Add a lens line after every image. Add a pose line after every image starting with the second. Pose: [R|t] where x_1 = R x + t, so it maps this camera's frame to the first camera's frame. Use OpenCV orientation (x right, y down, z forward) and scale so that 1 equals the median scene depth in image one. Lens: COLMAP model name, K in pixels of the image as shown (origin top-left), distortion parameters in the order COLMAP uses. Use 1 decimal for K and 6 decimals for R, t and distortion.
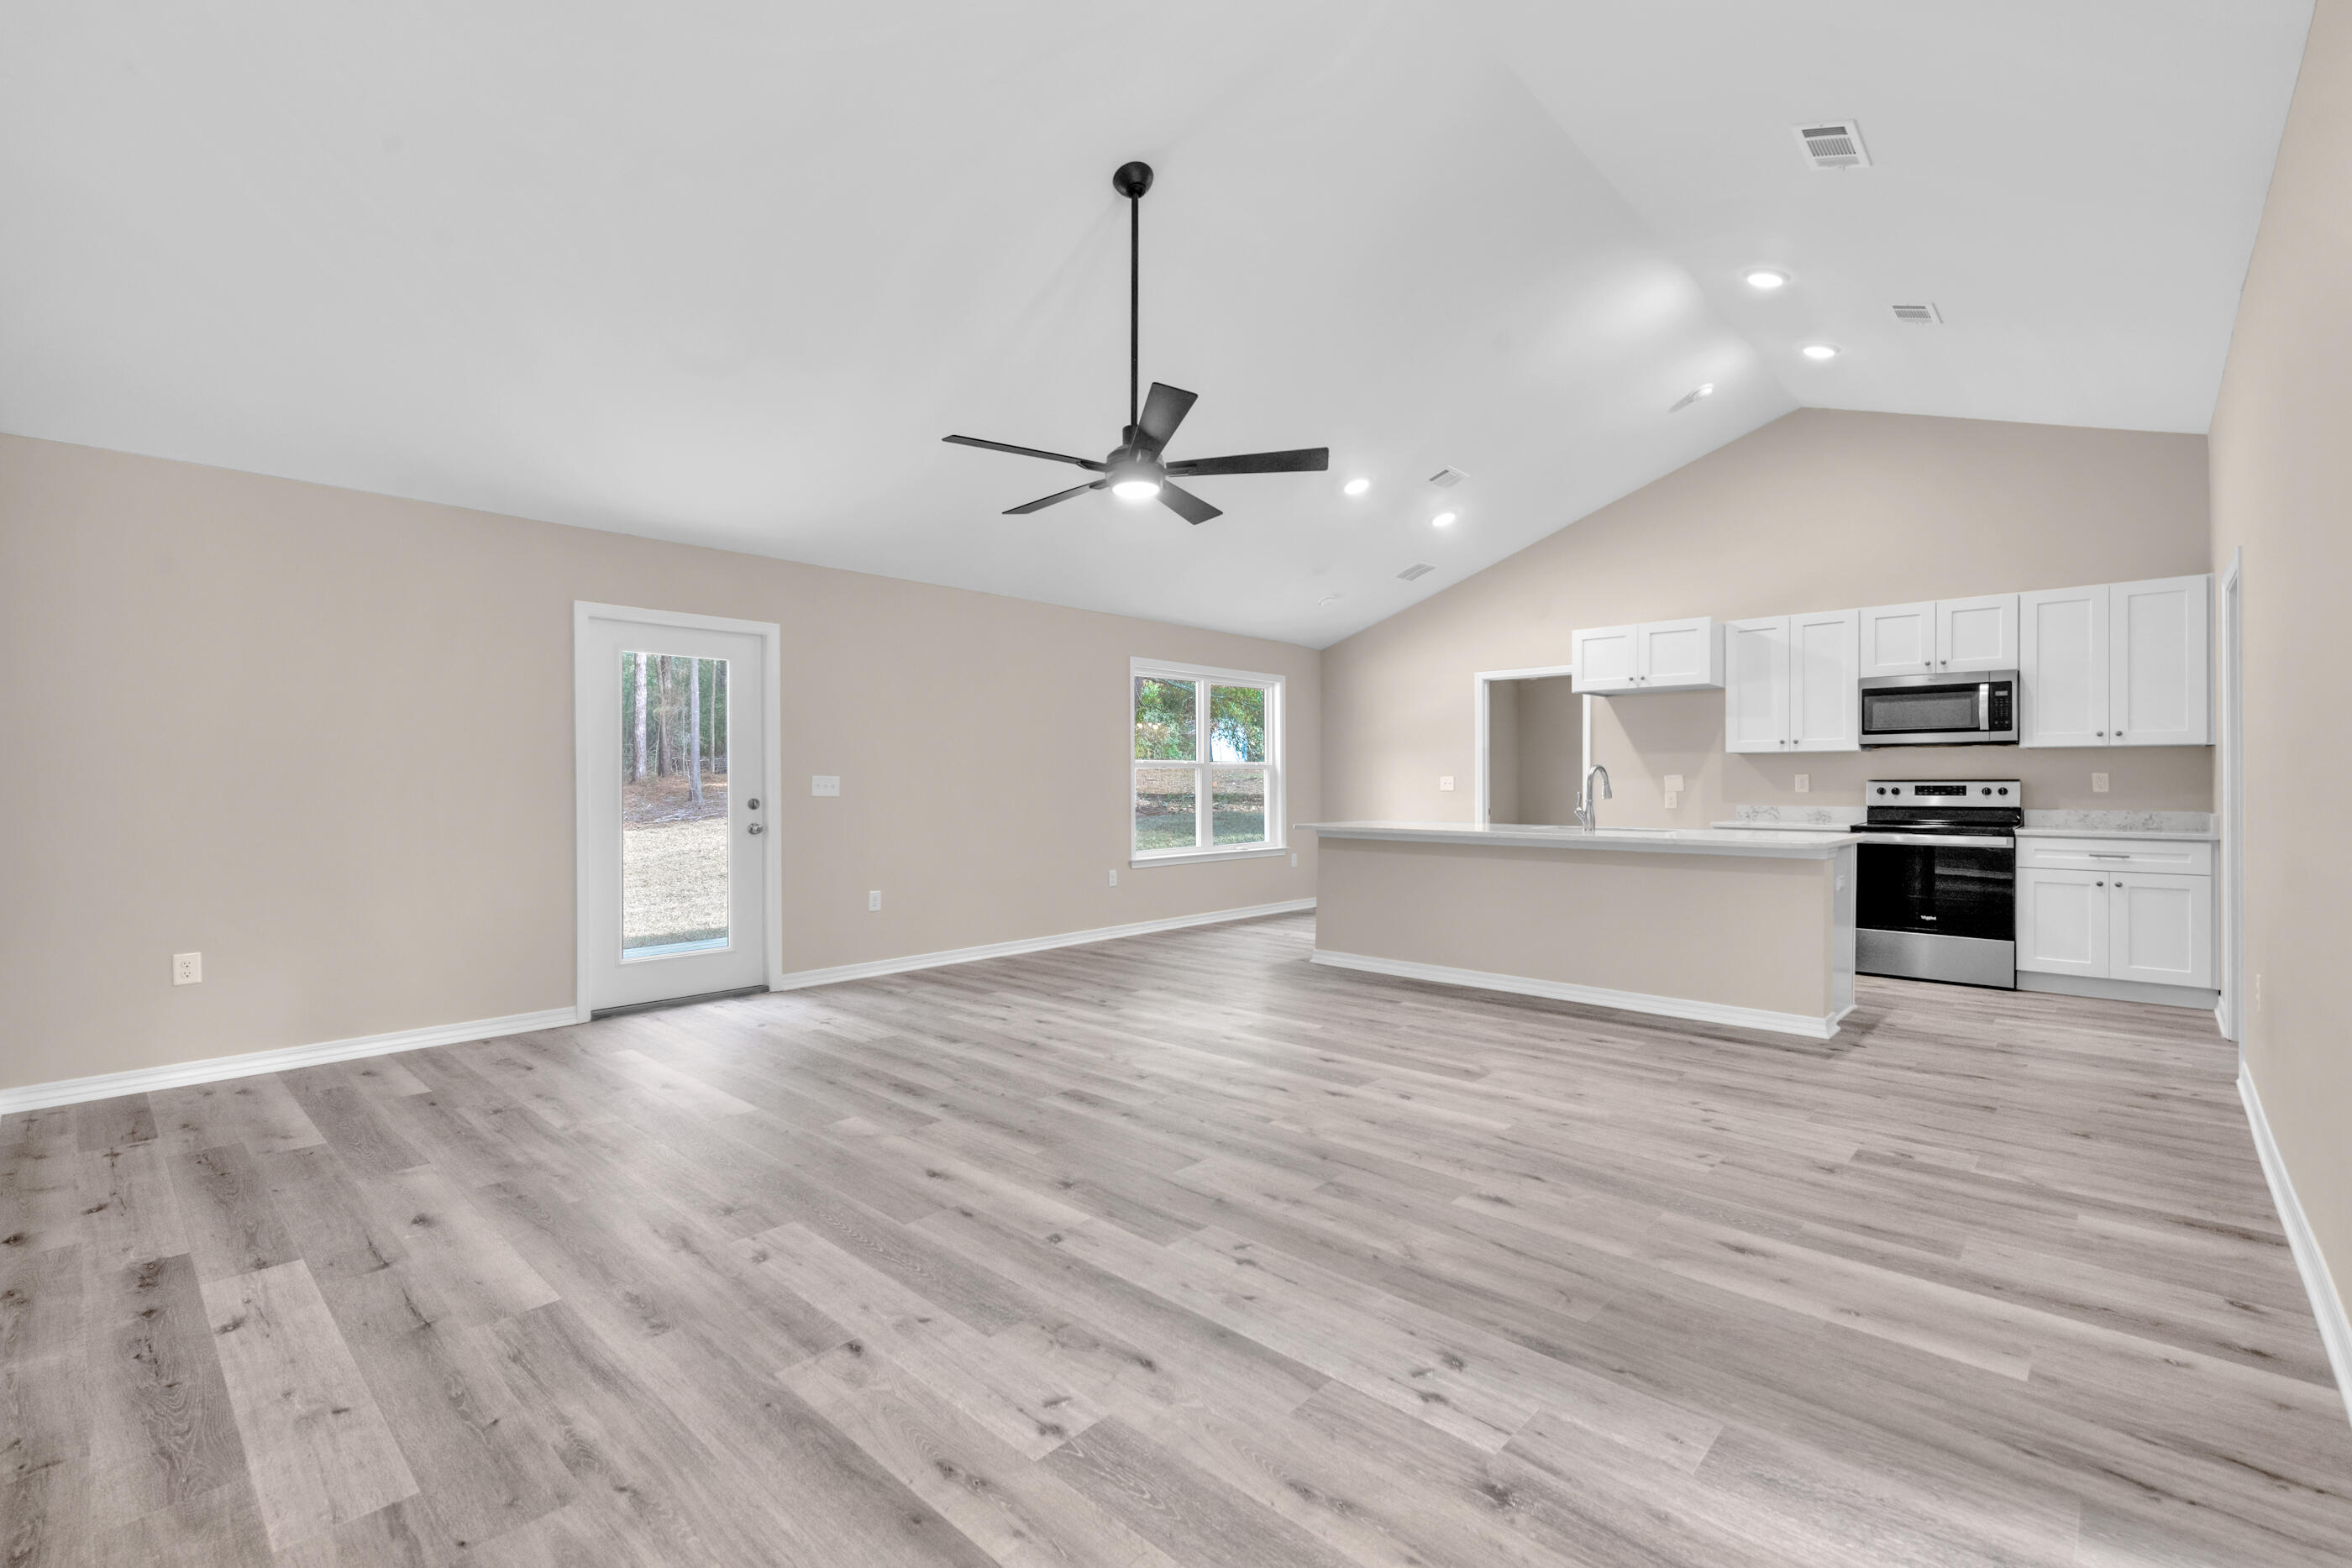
lens RADIAL K [[1067.3, 0, 1176.9], [0, 1067.3, 787.6], [0, 0, 1]] dist [0.001550, 0.000818]
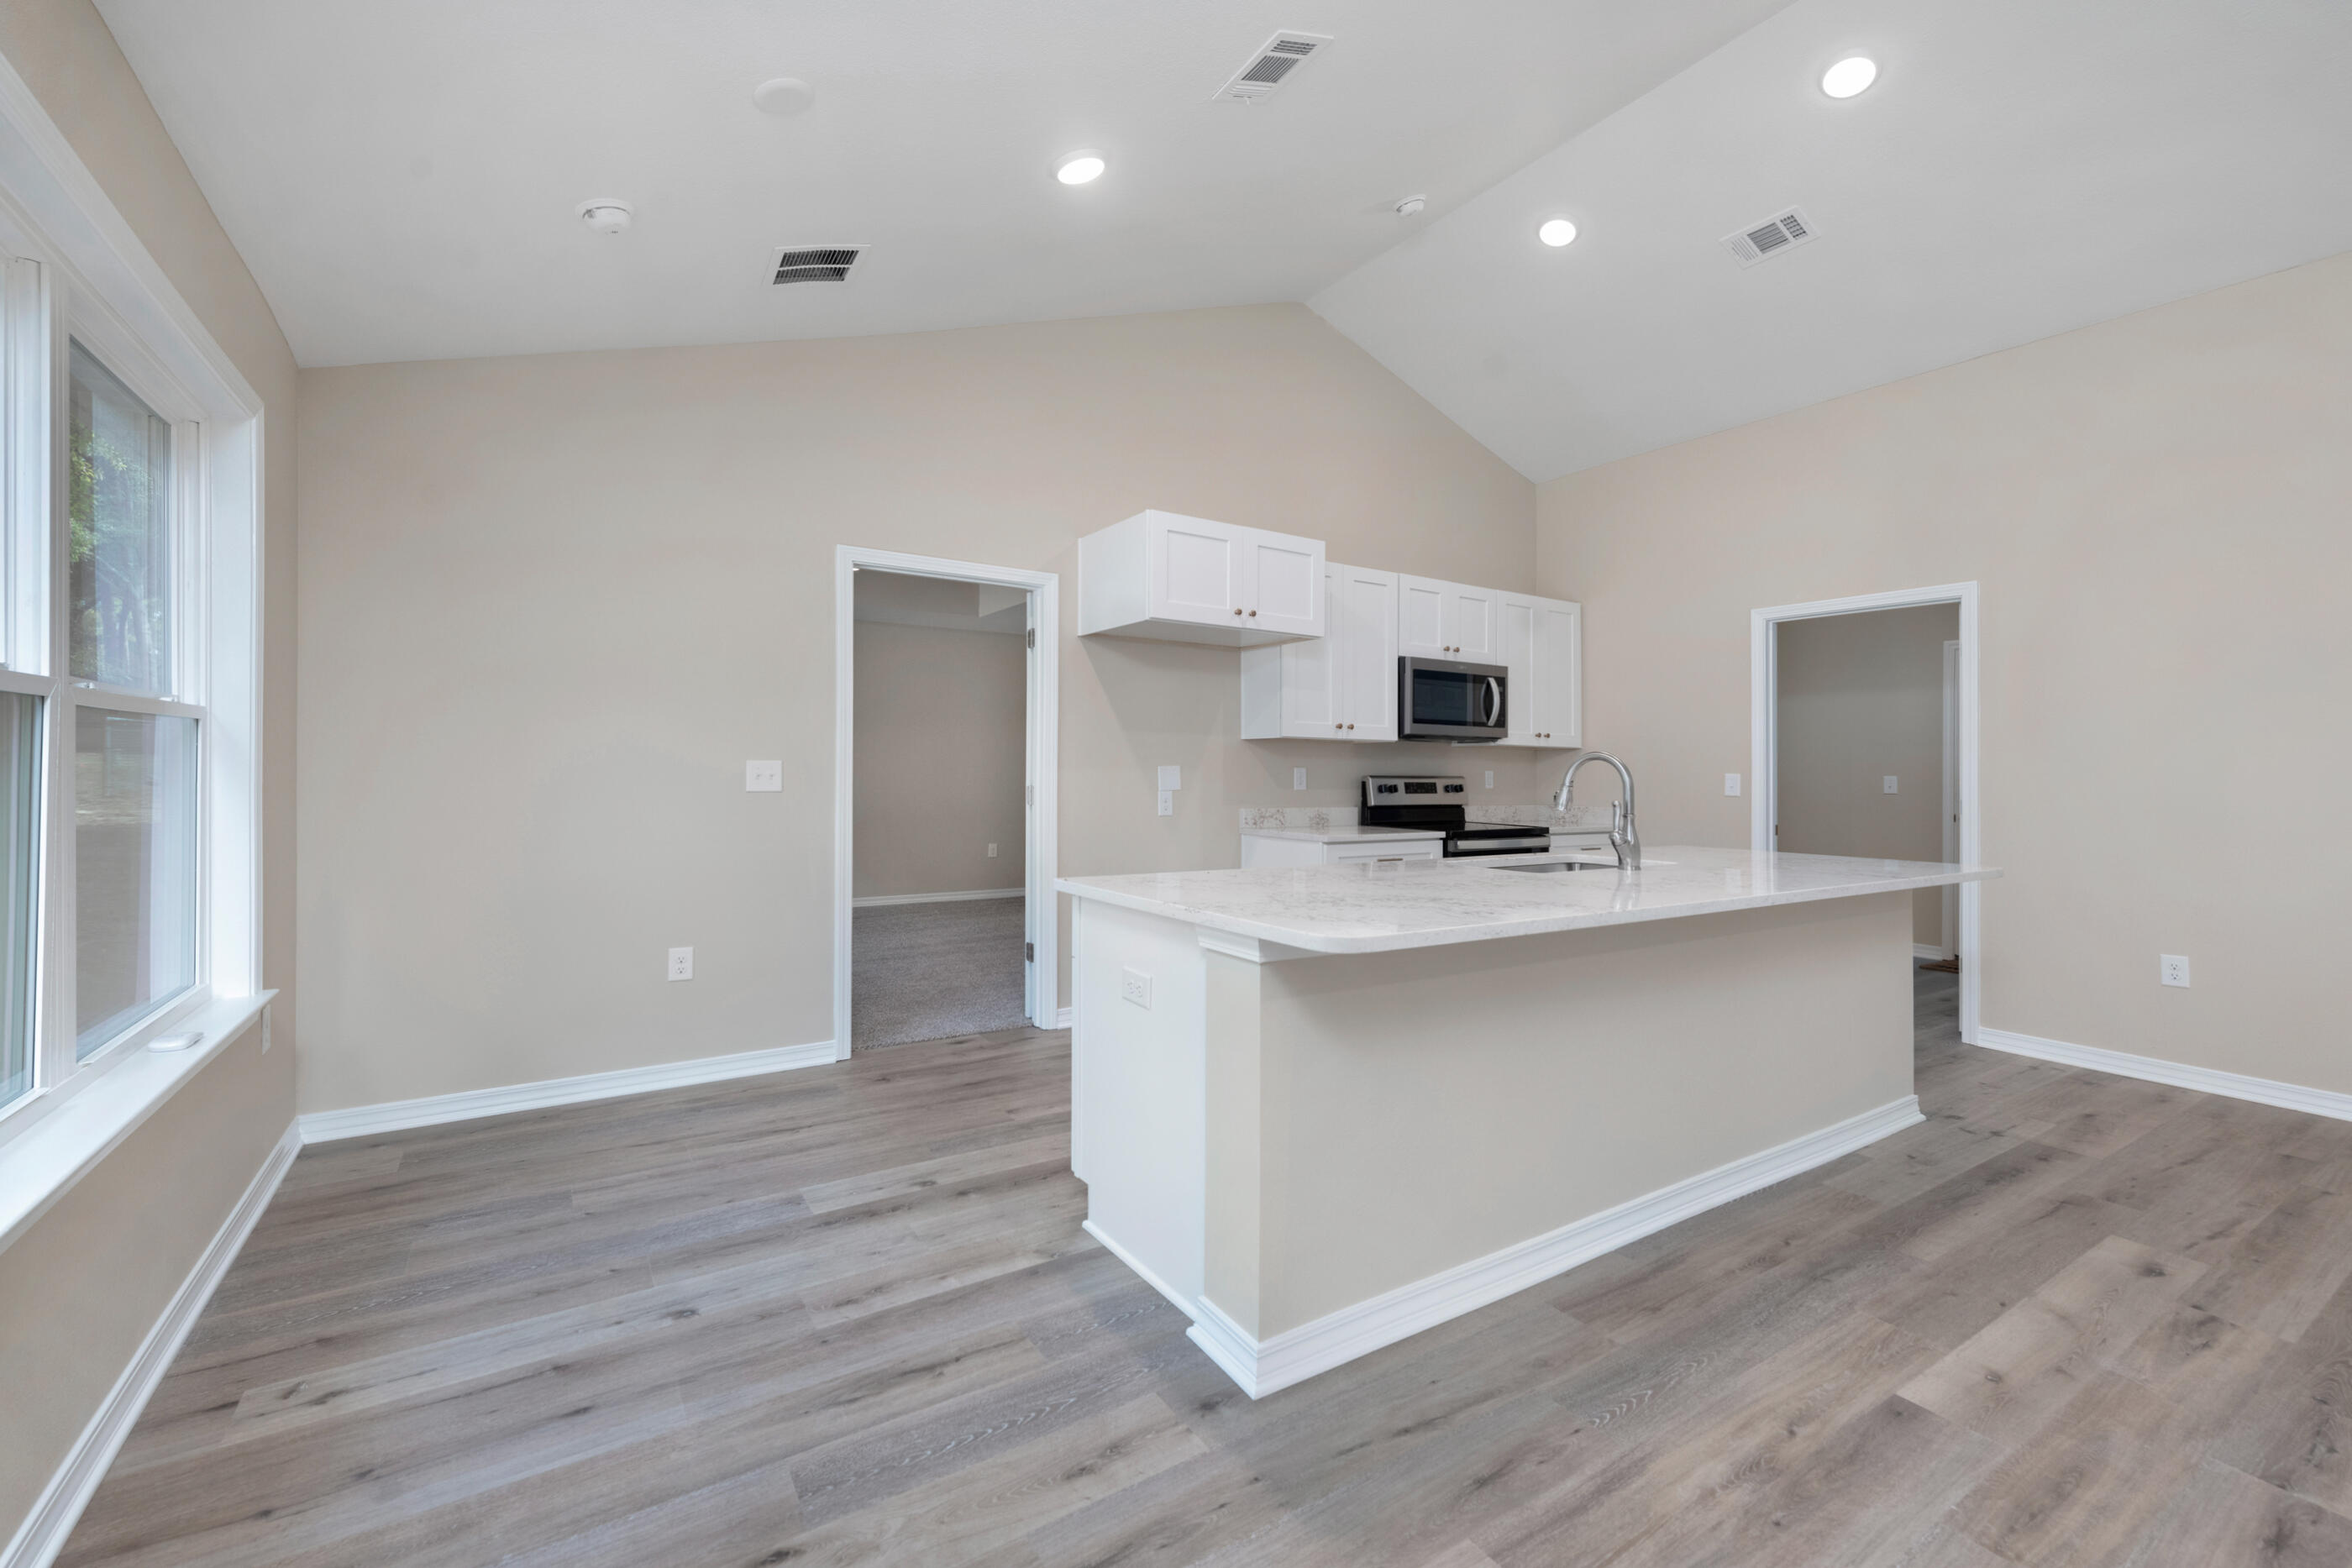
lens RADIAL K [[961.7, 0, 1168.4], [0, 961.7, 773.3], [0, 0, 1]] dist [-0.000799, -0.000045]
pose [[0.211737, -0.005018, 0.977314, -0.137158], [-0.014427, 0.999862, 0.008259, -0.013519], [-0.977220, -0.015849, 0.211636, 1.012670]]
